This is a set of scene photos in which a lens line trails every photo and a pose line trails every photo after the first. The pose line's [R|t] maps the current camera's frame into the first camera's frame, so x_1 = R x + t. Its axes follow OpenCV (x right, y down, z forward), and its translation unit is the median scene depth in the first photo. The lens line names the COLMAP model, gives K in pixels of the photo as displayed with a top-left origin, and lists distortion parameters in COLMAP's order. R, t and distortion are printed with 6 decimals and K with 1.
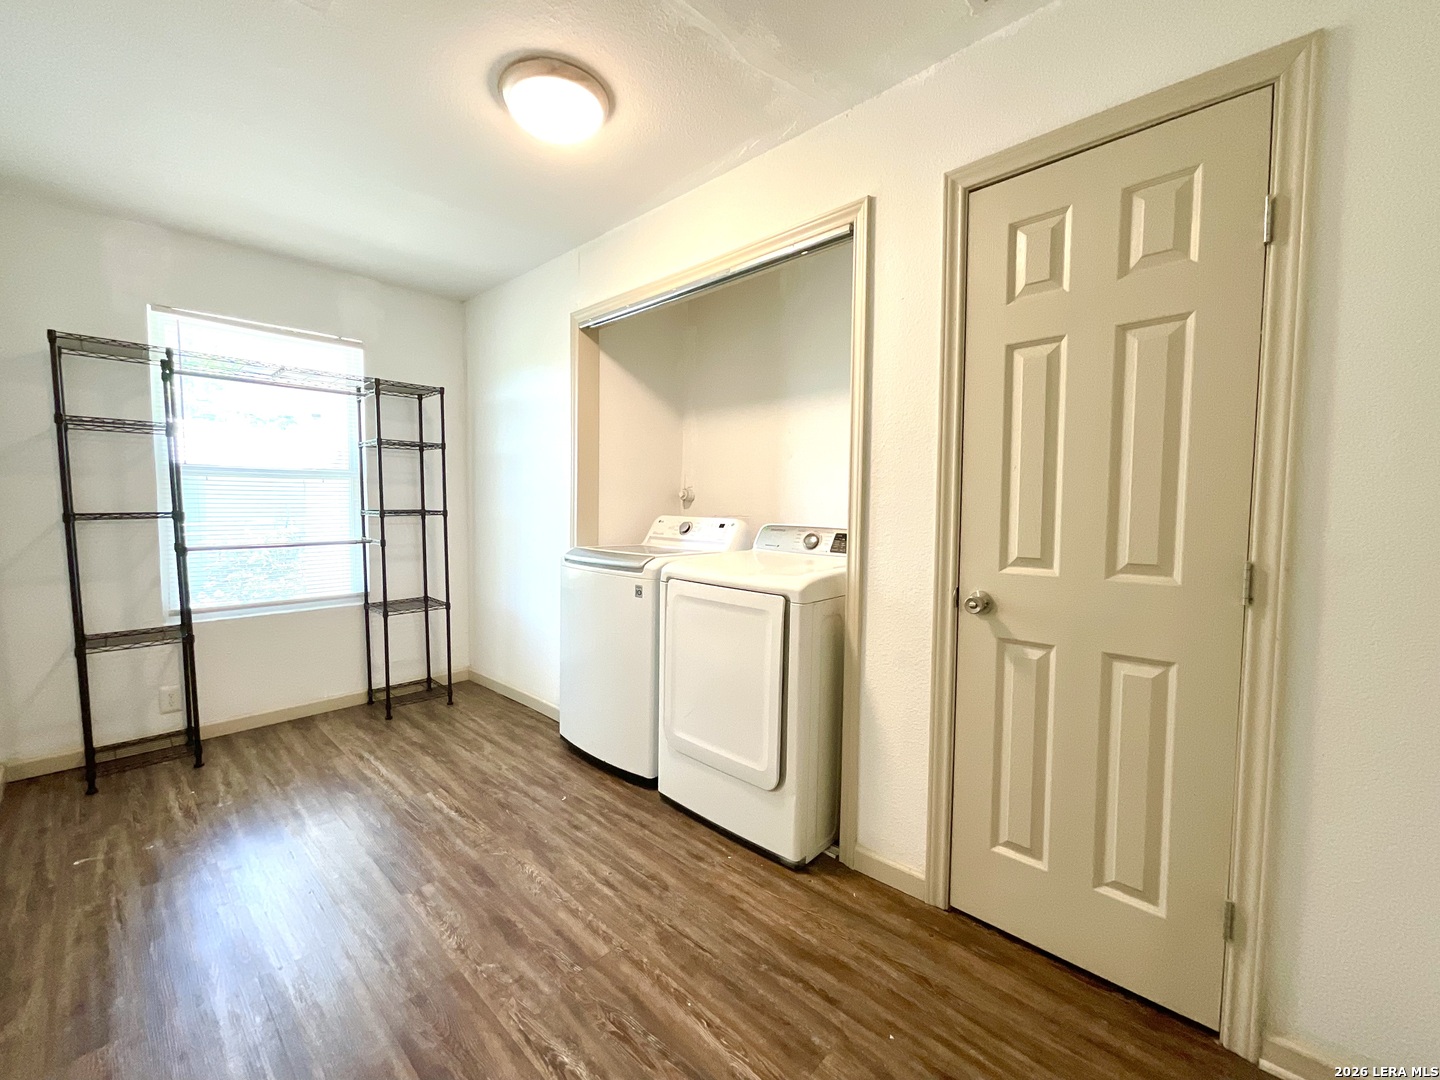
lens RADIAL K [[570.4, 0, 714.5], [0, 570.4, 549.7], [0, 0, 1]] dist [-0.017074, 0.003227]
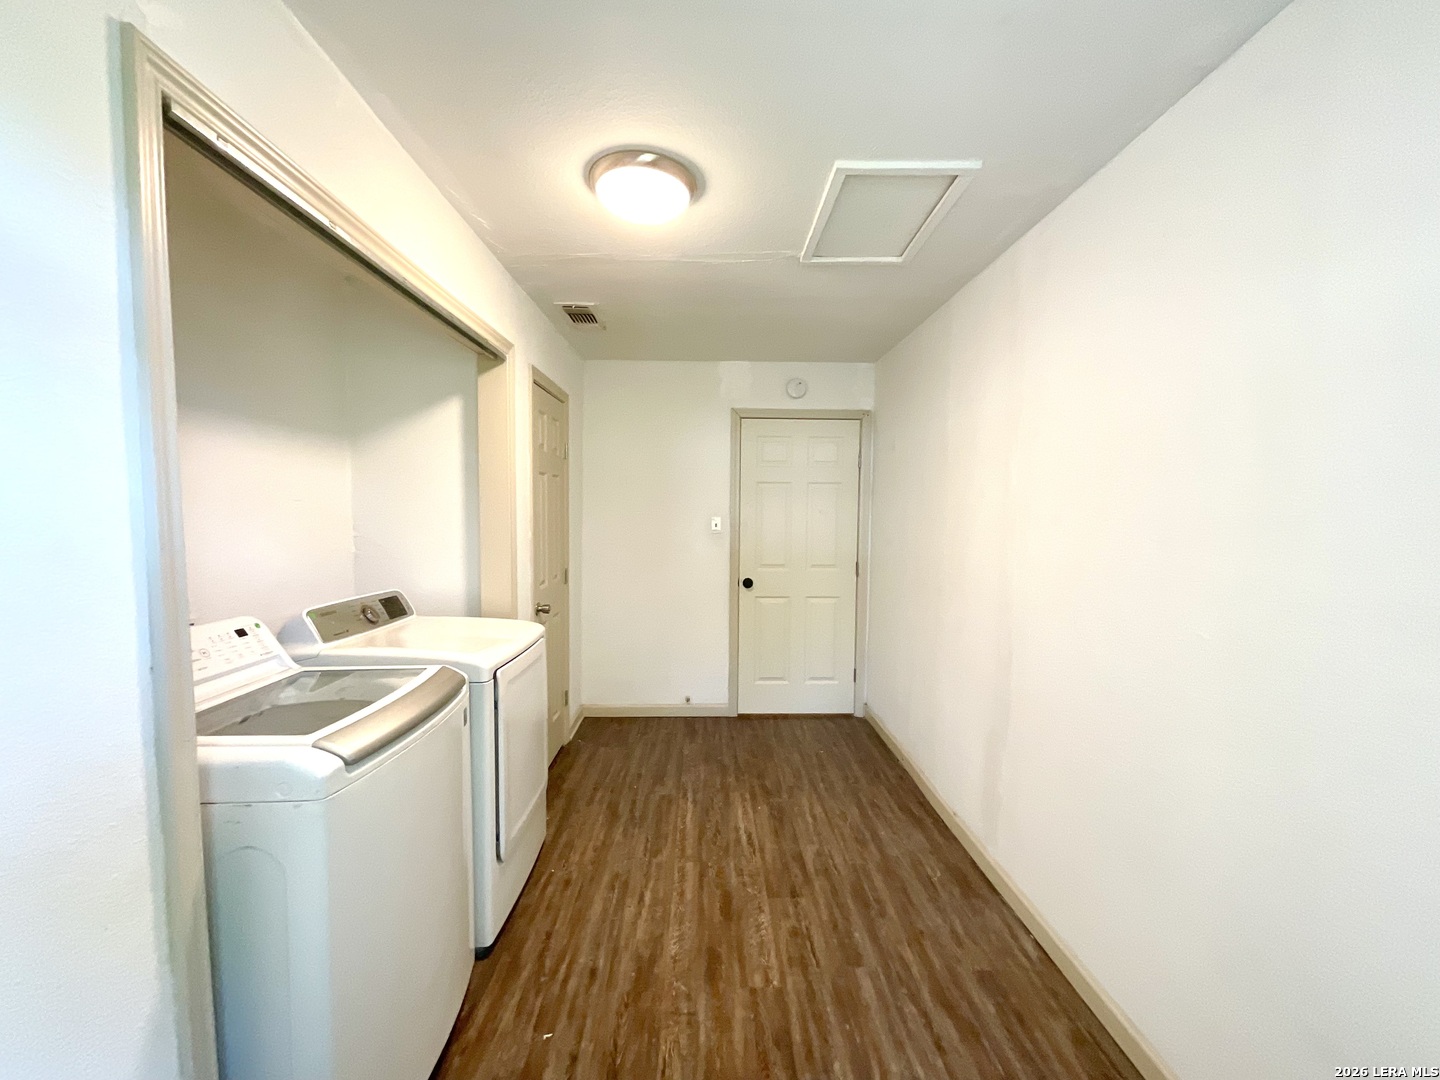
lens RADIAL K [[570.4, 0, 716.1], [0, 570.4, 538.9], [0, 0, 1]] dist [-0.017074, 0.003227]
pose [[-0.692318, -0.057671, 0.719284, -1.177222], [0.029058, 0.993764, 0.107647, -0.300774], [-0.721007, 0.095427, -0.686325, 1.736055]]
